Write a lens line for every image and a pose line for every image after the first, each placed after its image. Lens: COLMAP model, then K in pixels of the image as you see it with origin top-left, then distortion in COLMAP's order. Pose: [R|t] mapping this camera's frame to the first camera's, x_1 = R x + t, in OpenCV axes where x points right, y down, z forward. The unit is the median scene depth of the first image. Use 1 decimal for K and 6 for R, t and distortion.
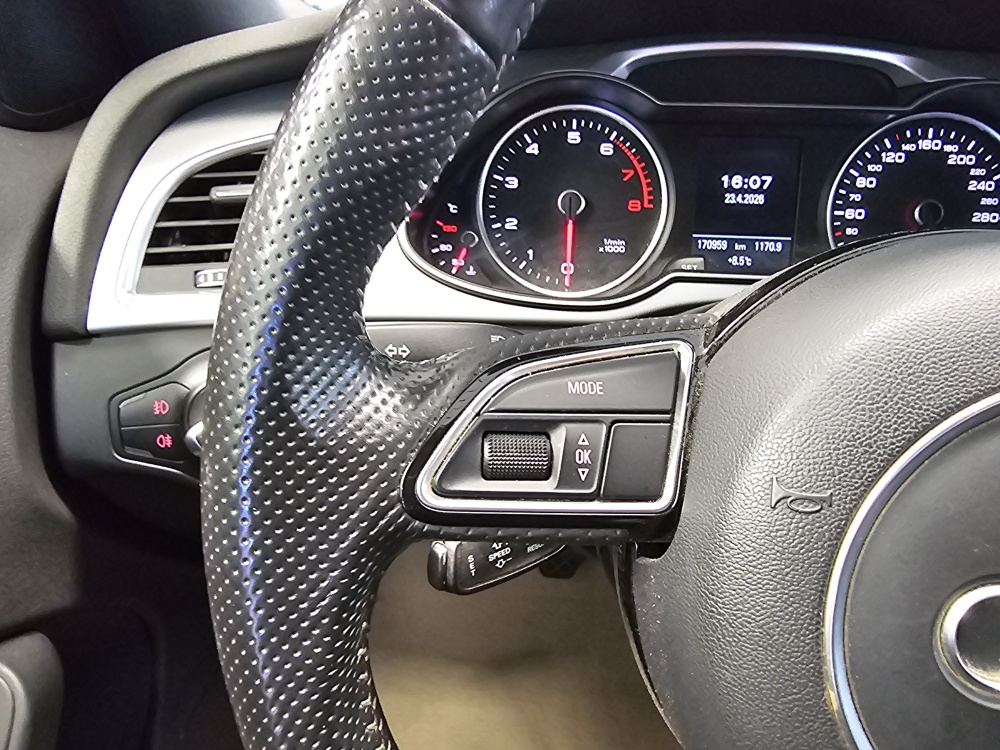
lens RADIAL K [[681.5, 0, 498.2], [0, 681.5, 367.0], [0, 0, 1]] dist [0.001093, -0.005453]
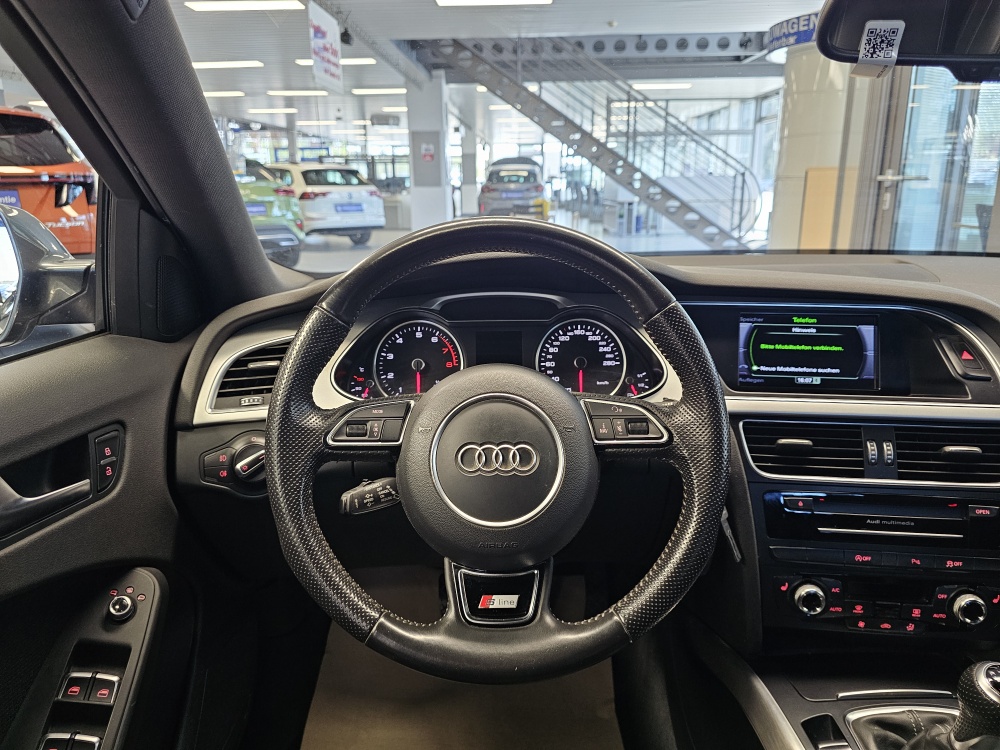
lens RADIAL K [[673.9, 0, 509.5], [0, 673.9, 366.5], [0, 0, 1]] dist [0.044221, -0.049401]
pose [[0.996523, -0.040588, 0.072769, 0.244805], [0.057497, 0.967054, -0.247993, 0.307533], [-0.060306, 0.251315, 0.966025, -1.061747]]
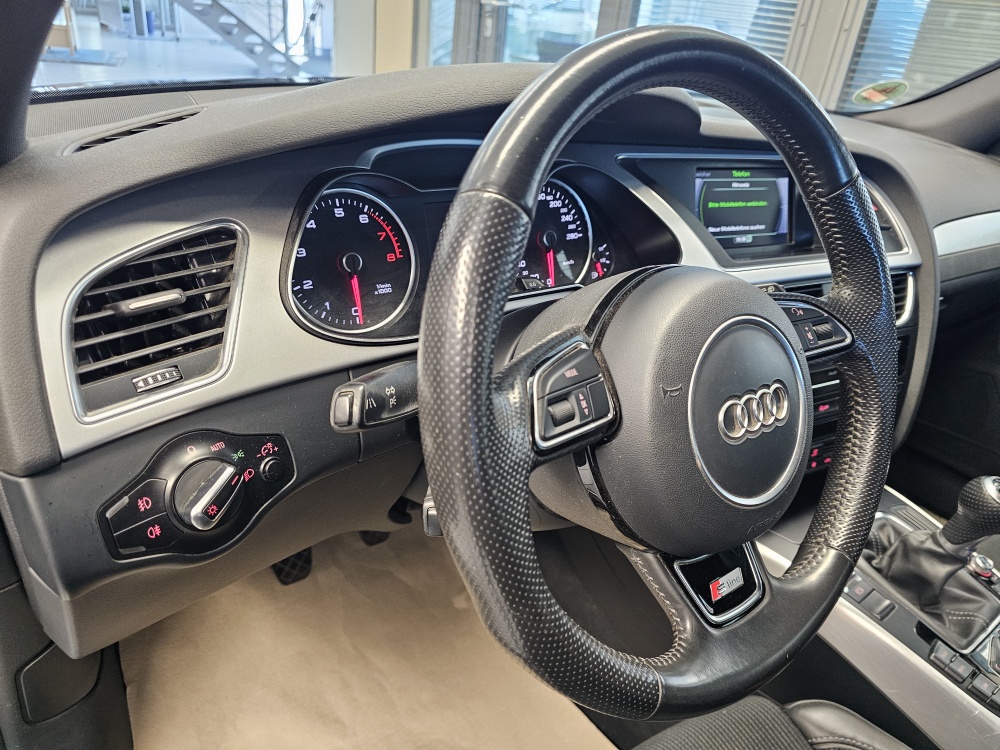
lens RADIAL K [[673.9, 0, 503.7], [0, 673.9, 383.2], [0, 0, 1]] dist [0.044221, -0.049401]
pose [[0.745333, -0.255284, 0.615880, -0.560769], [0.238270, 0.964772, 0.111548, -0.093341], [-0.622660, 0.063605, 0.779903, -0.199483]]
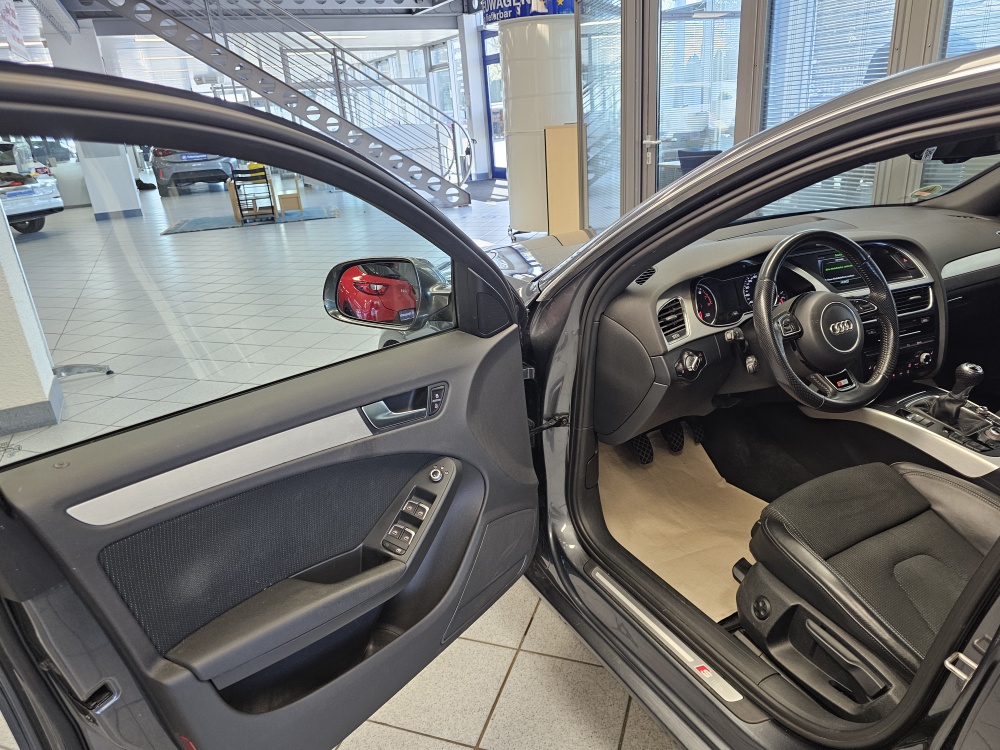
lens RADIAL K [[673.9, 0, 508.4], [0, 673.9, 375.9], [0, 0, 1]] dist [0.044221, -0.049401]
pose [[0.832603, -0.259059, 0.489552, -2.977648], [0.333249, 0.940297, -0.069189, 0.046152], [-0.442400, 0.220750, 0.869225, -1.935677]]
